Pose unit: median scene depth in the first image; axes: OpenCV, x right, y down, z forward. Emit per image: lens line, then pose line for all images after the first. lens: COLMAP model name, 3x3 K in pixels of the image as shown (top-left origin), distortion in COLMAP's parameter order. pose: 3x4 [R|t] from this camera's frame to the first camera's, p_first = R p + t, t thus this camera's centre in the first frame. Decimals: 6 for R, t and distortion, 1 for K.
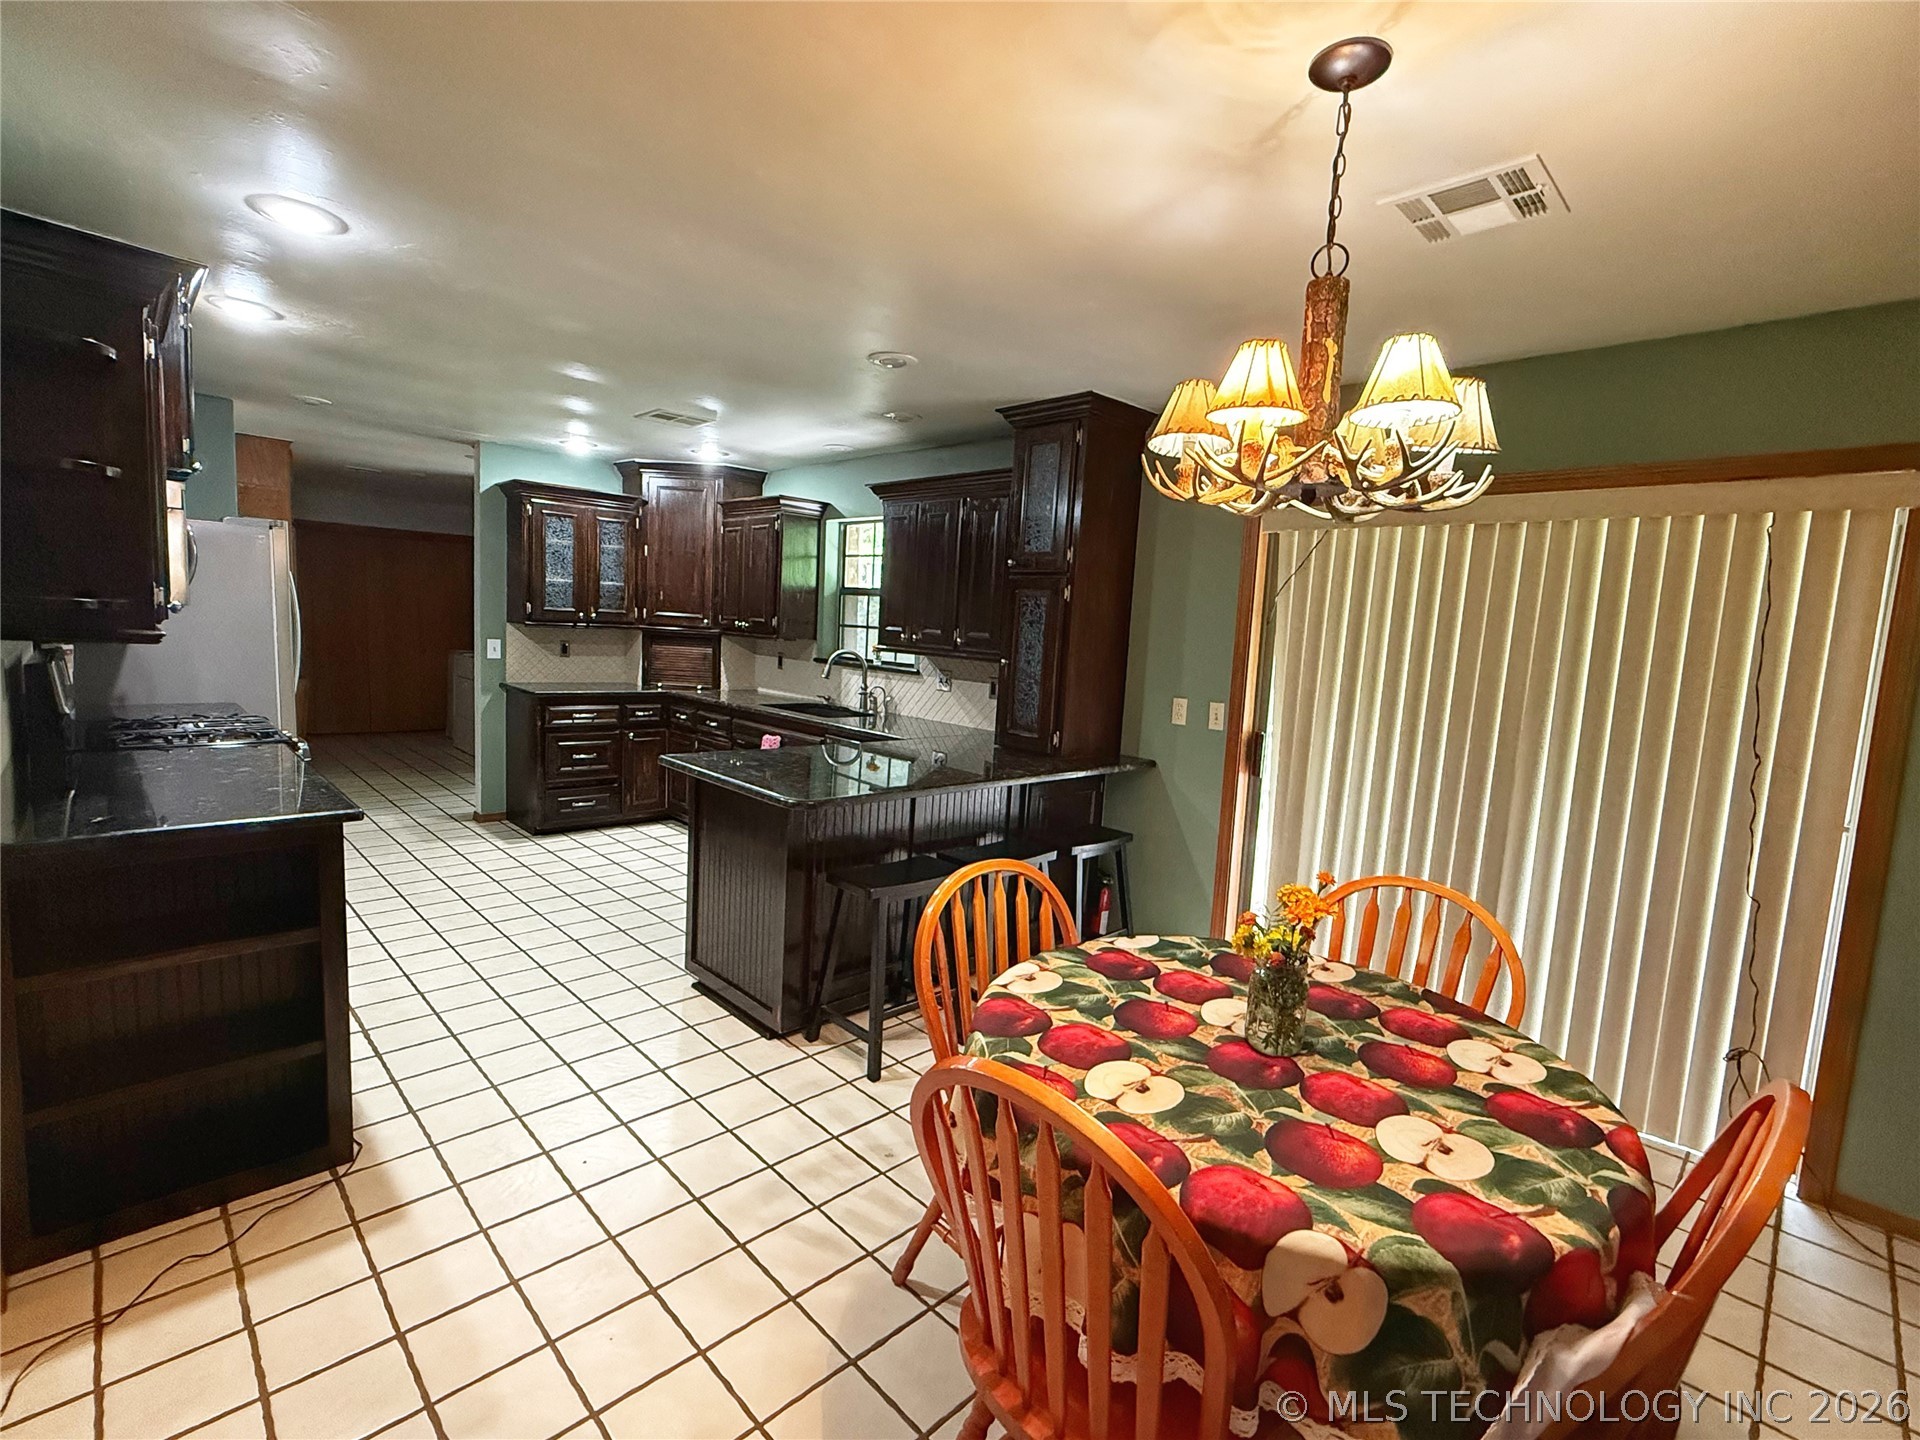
lens RADIAL K [[874.9, 0, 975.5], [0, 874.9, 722.7], [0, 0, 1]] dist [-0.000693, -0.000070]
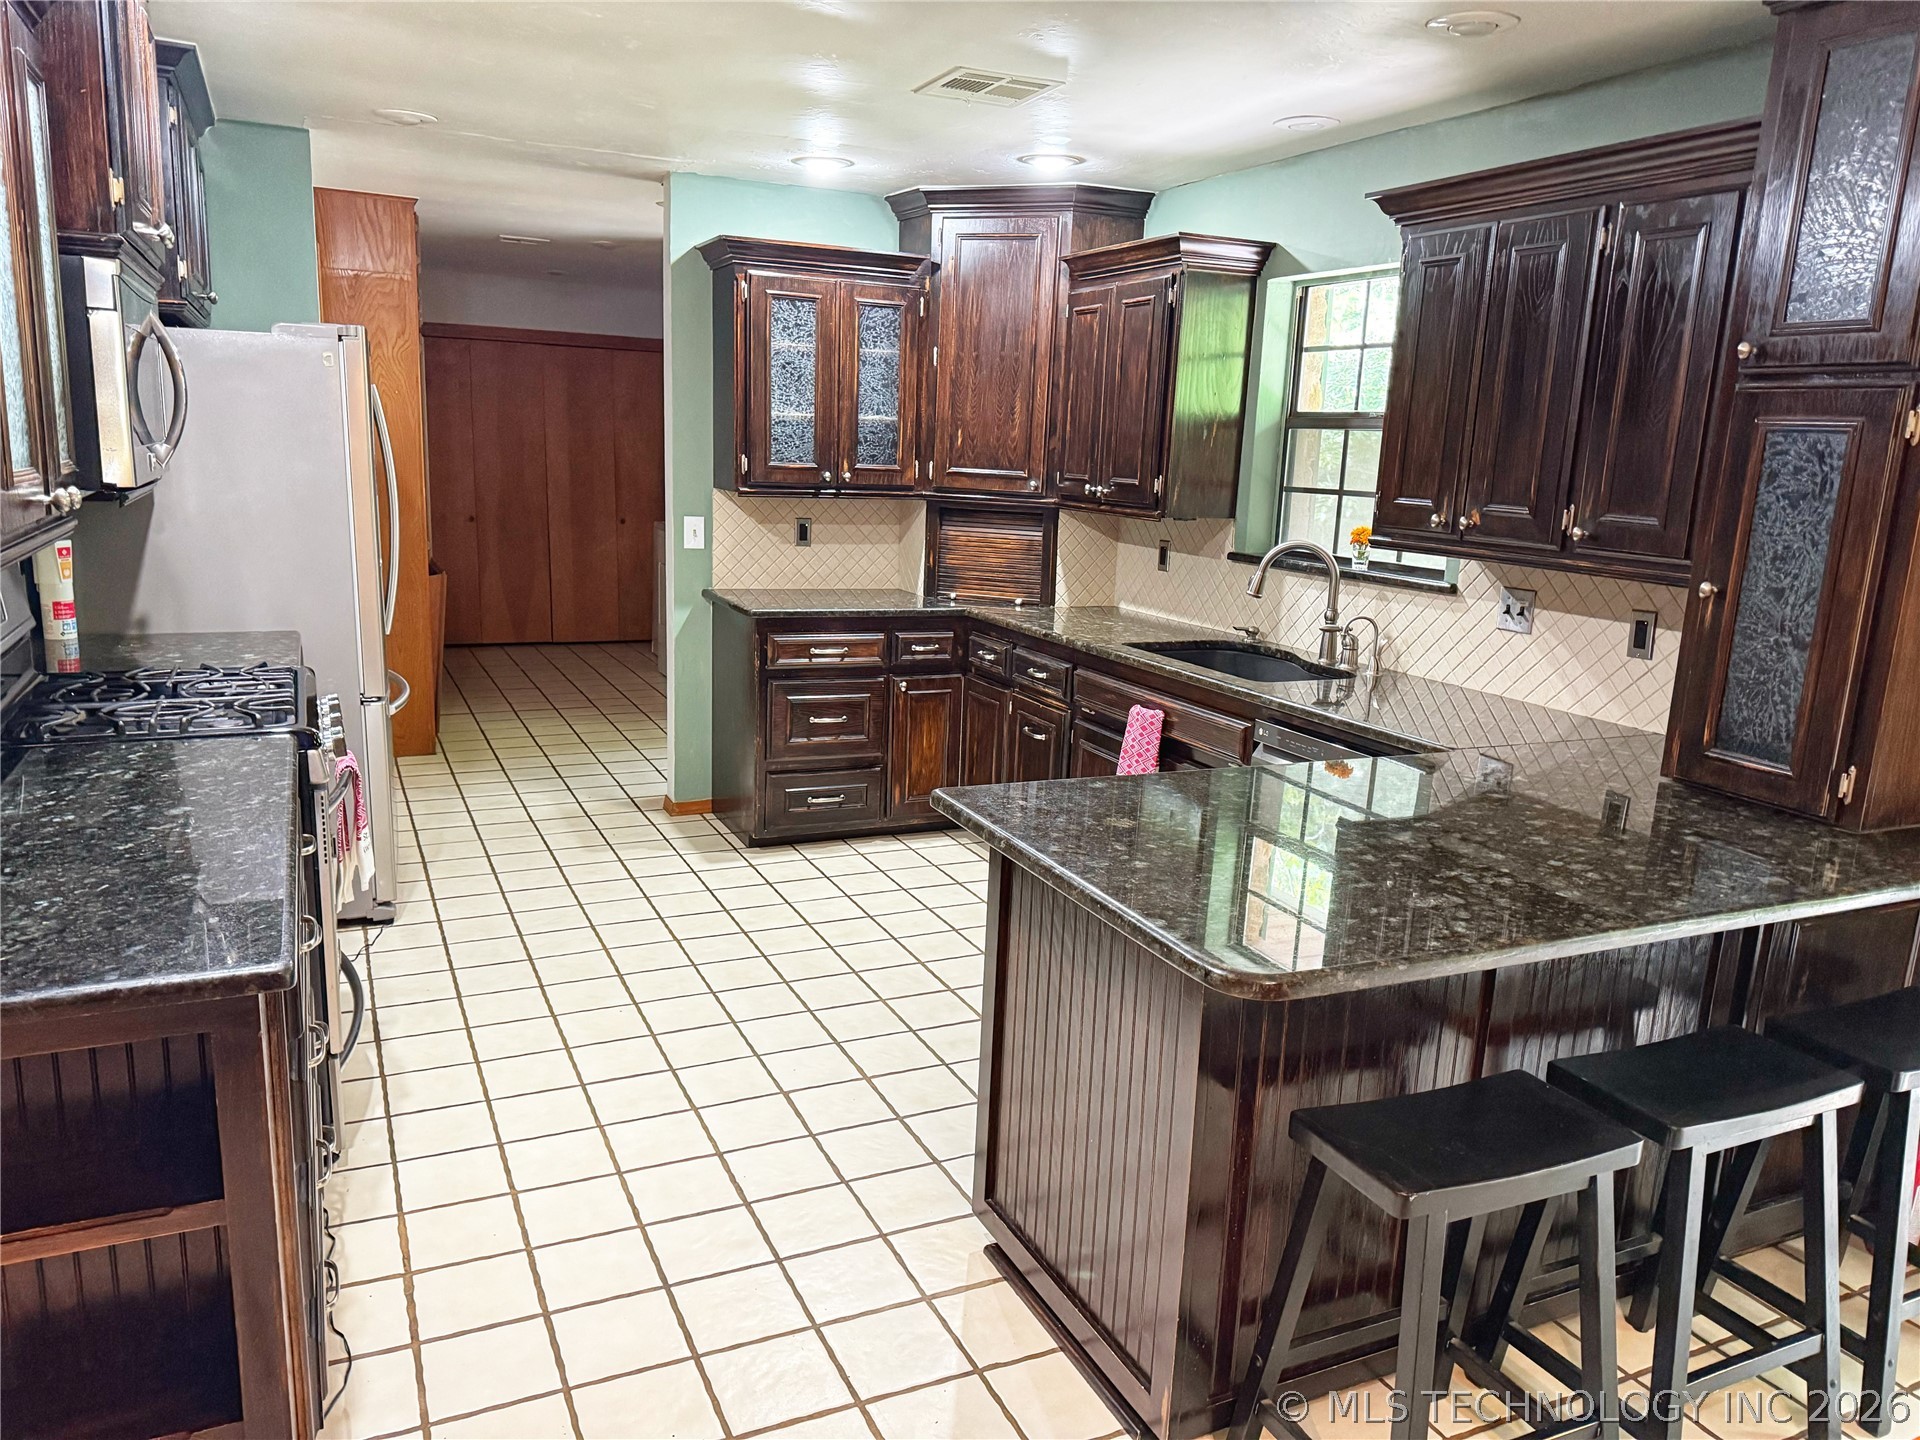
lens RADIAL K [[1382.0, 0, 960.0], [0, 1382.0, 720.0], [0, 0, 1]] dist [0.124924, -0.203080]
pose [[0.939524, 0.050029, -0.338809, -0.050953], [-0.026551, 0.996936, 0.073583, -0.032498], [0.341452, -0.060137, 0.937974, 0.165093]]
